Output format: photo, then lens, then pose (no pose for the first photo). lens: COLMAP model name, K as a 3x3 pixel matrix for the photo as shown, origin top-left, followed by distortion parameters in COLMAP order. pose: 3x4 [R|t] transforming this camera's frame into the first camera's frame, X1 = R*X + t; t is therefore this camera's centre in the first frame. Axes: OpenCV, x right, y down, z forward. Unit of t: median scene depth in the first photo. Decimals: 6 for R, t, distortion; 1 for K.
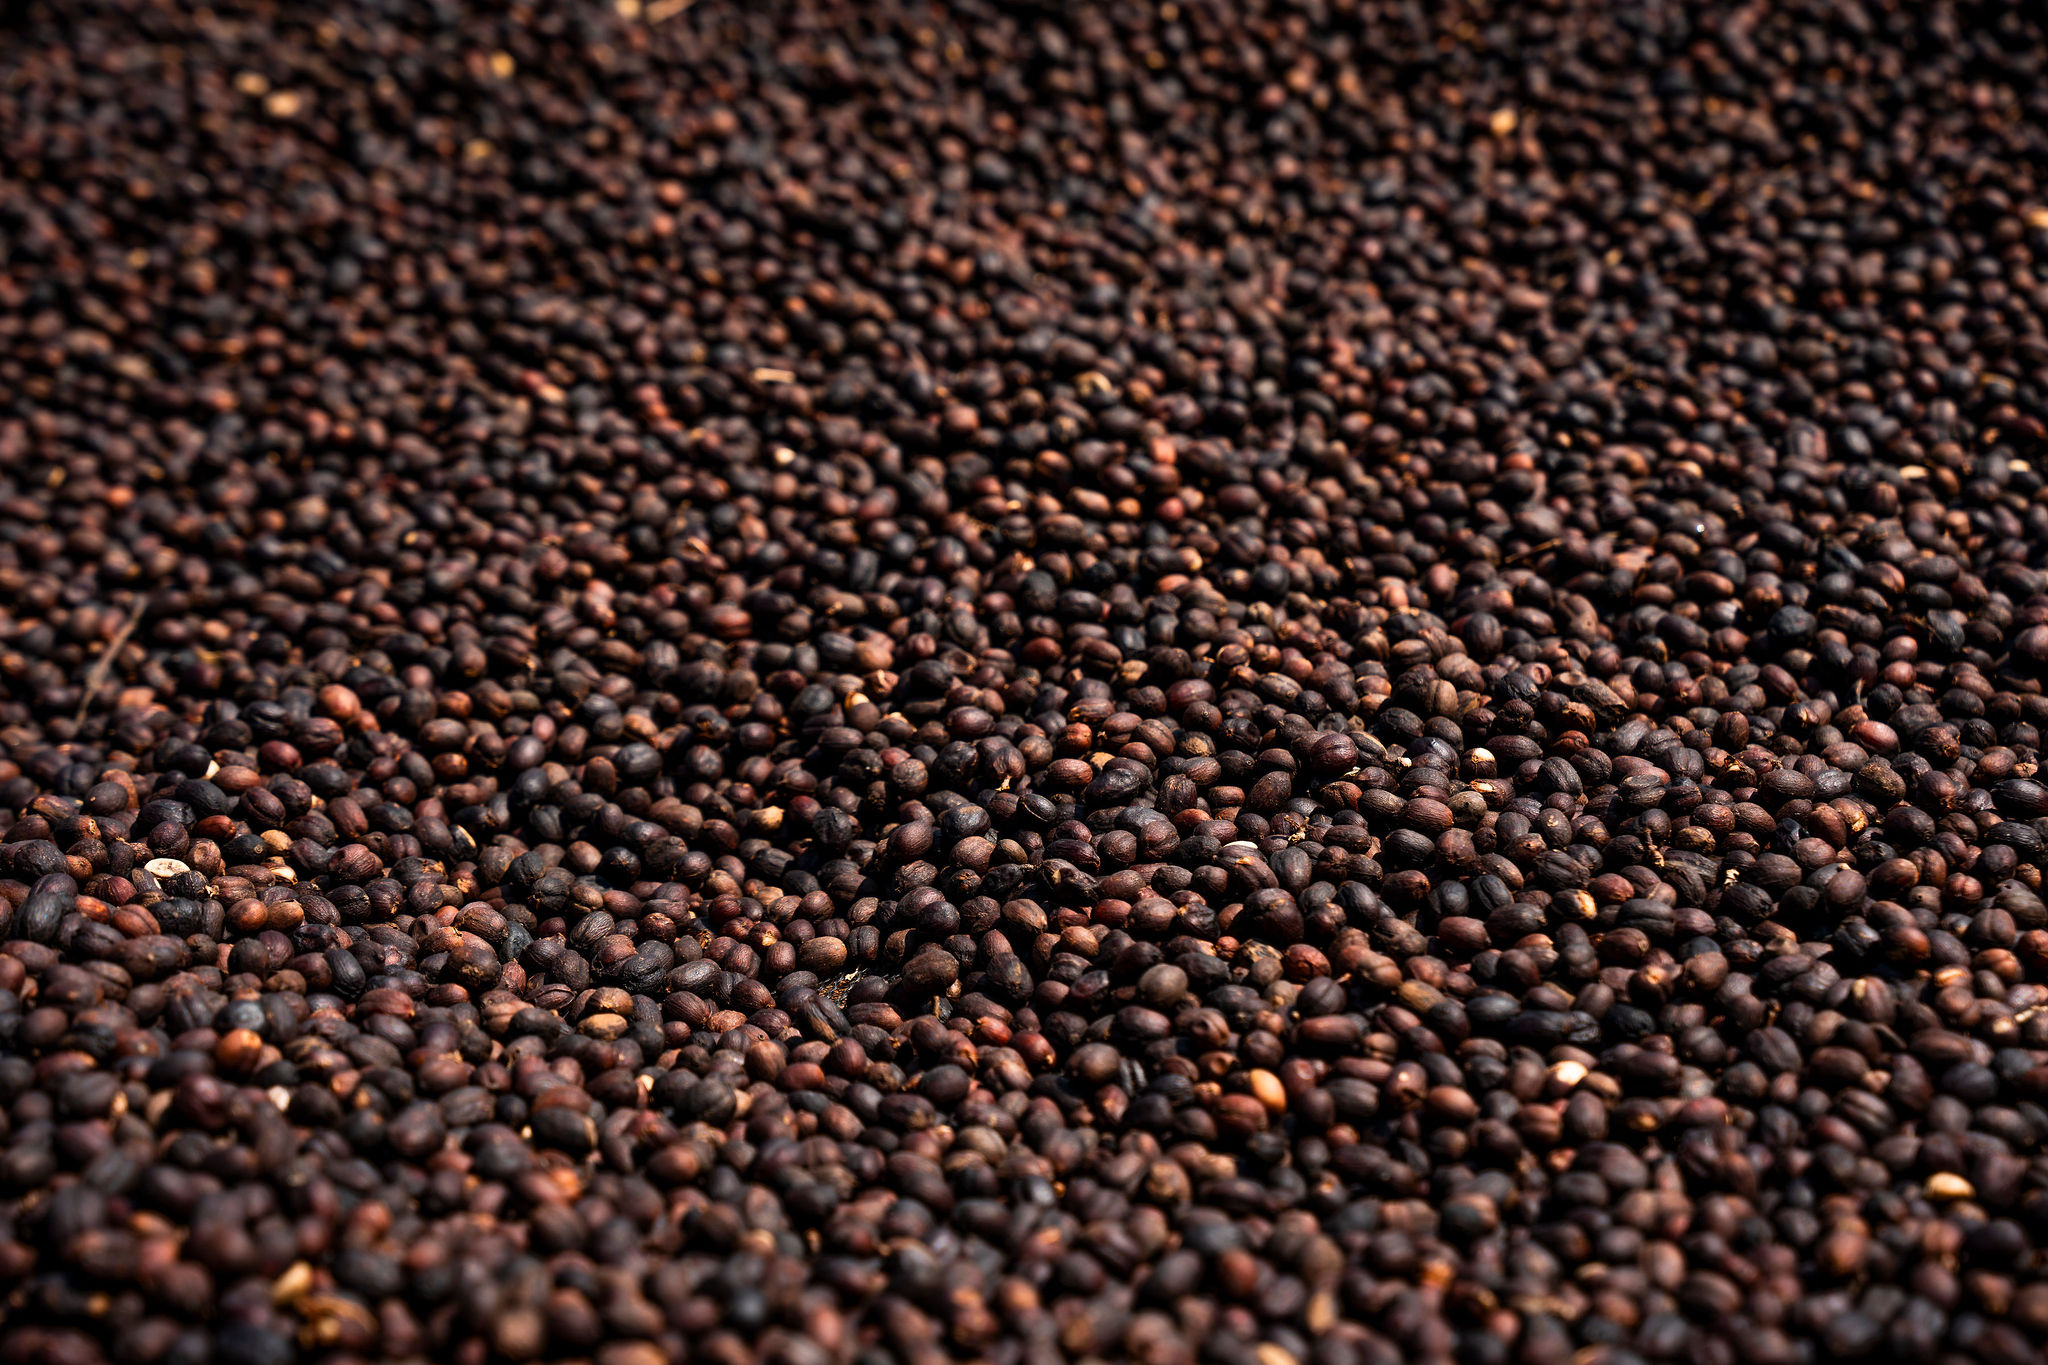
lens RADIAL K [[3991.2, 0, 1024.0], [0, 3991.2, 682.5], [0, 0, 1]] dist [0.111961, 1.566527]
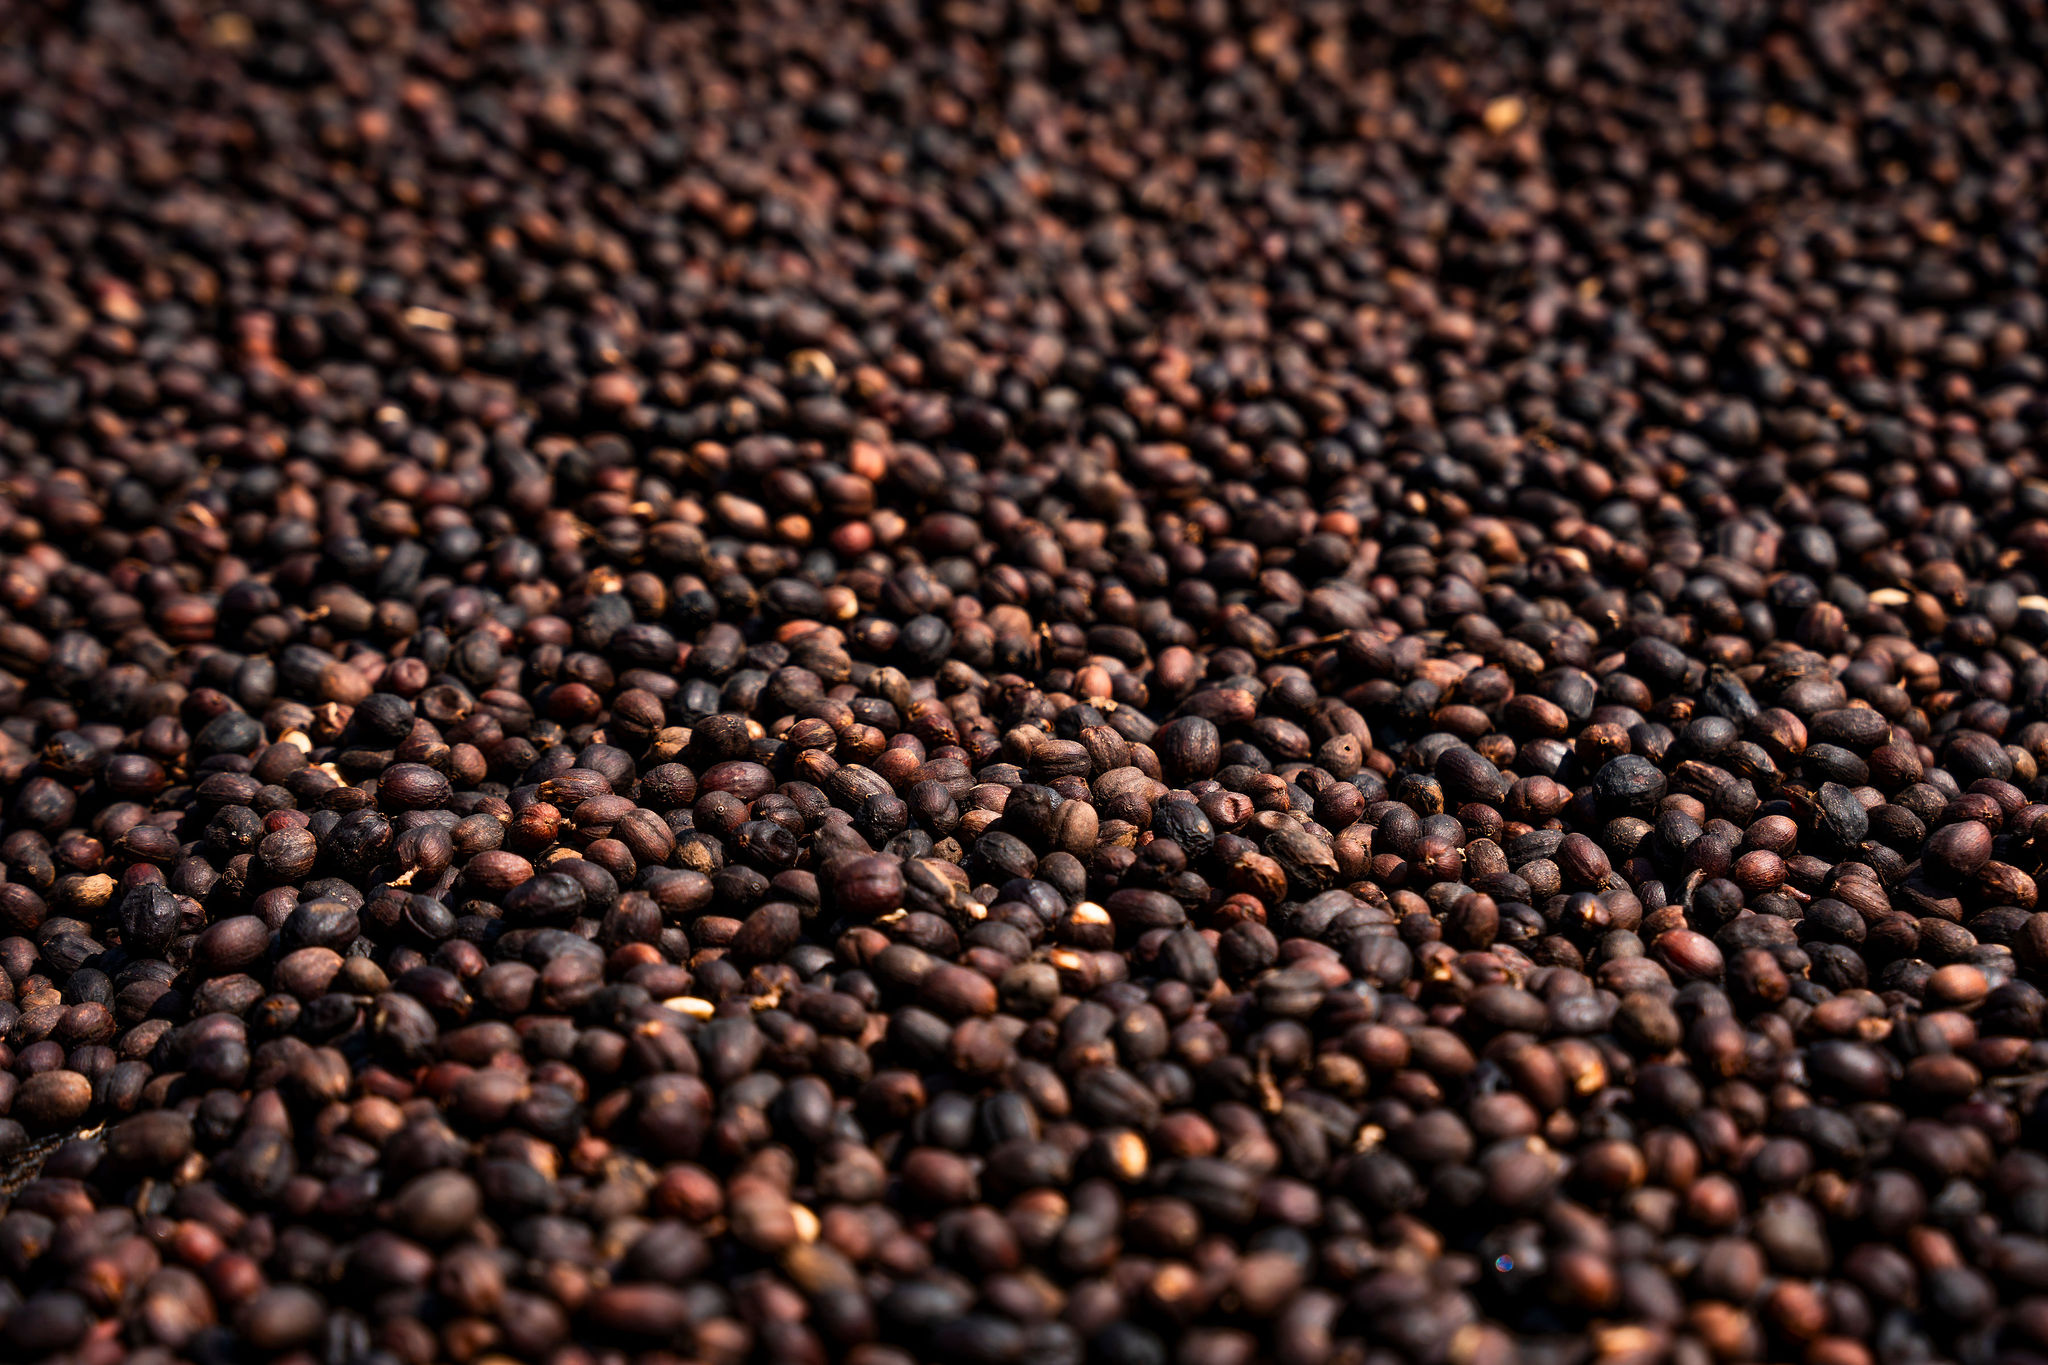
lens RADIAL K [[3991.2, 0, 1024.0], [0, 3991.2, 682.5], [0, 0, 1]] dist [0.111961, 1.566527]
pose [[0.988709, 0.108571, -0.103277, 0.145948], [-0.111642, 0.993449, -0.024413, -0.002637], [0.099949, 0.035667, 0.994353, 0.279439]]
